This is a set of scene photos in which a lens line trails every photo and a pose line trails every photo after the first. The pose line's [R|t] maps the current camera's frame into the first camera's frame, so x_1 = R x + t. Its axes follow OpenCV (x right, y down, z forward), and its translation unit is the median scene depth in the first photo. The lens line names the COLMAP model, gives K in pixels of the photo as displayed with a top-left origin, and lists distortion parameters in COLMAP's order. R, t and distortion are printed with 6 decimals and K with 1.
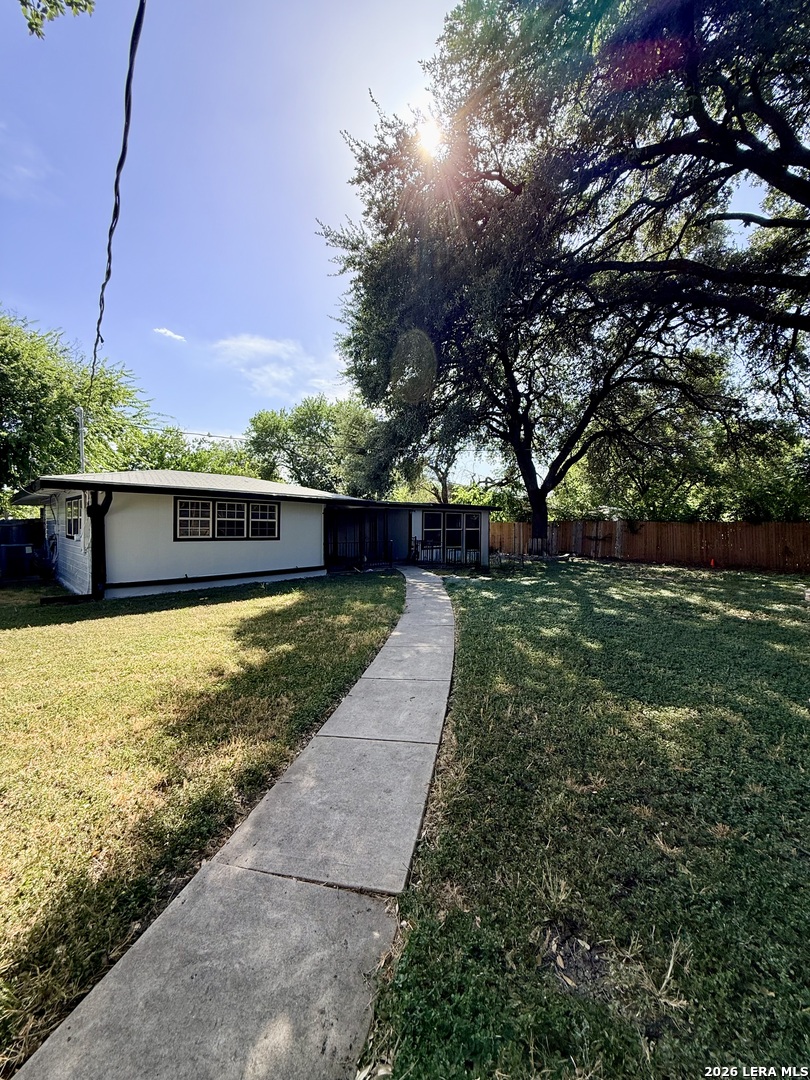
lens RADIAL K [[426.9, 0, 405.0], [0, 426.9, 540.0], [0, 0, 1]] dist [-0.000601, 0.000033]
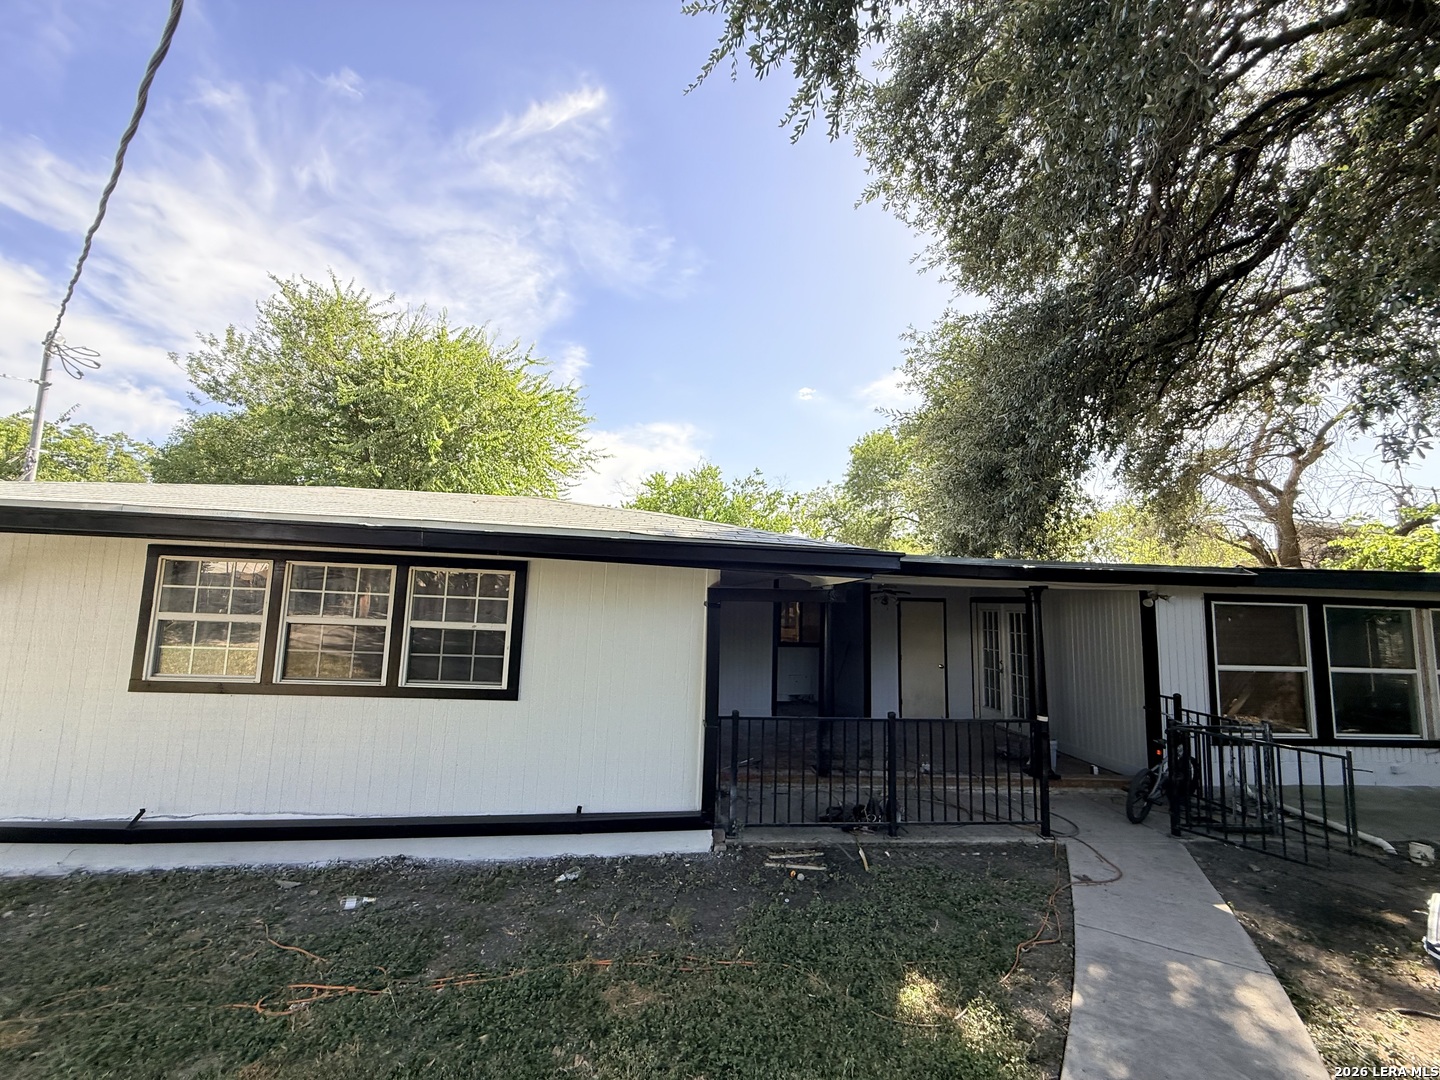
lens RADIAL K [[569.2, 0, 720.0], [0, 569.2, 540.0], [0, 0, 1]] dist [-0.000601, 0.000033]
pose [[0.780831, -0.051121, -0.622647, 0.020751], [-0.049623, 0.988422, -0.143382, -0.027962], [0.622768, 0.142855, 0.769254, 0.396796]]
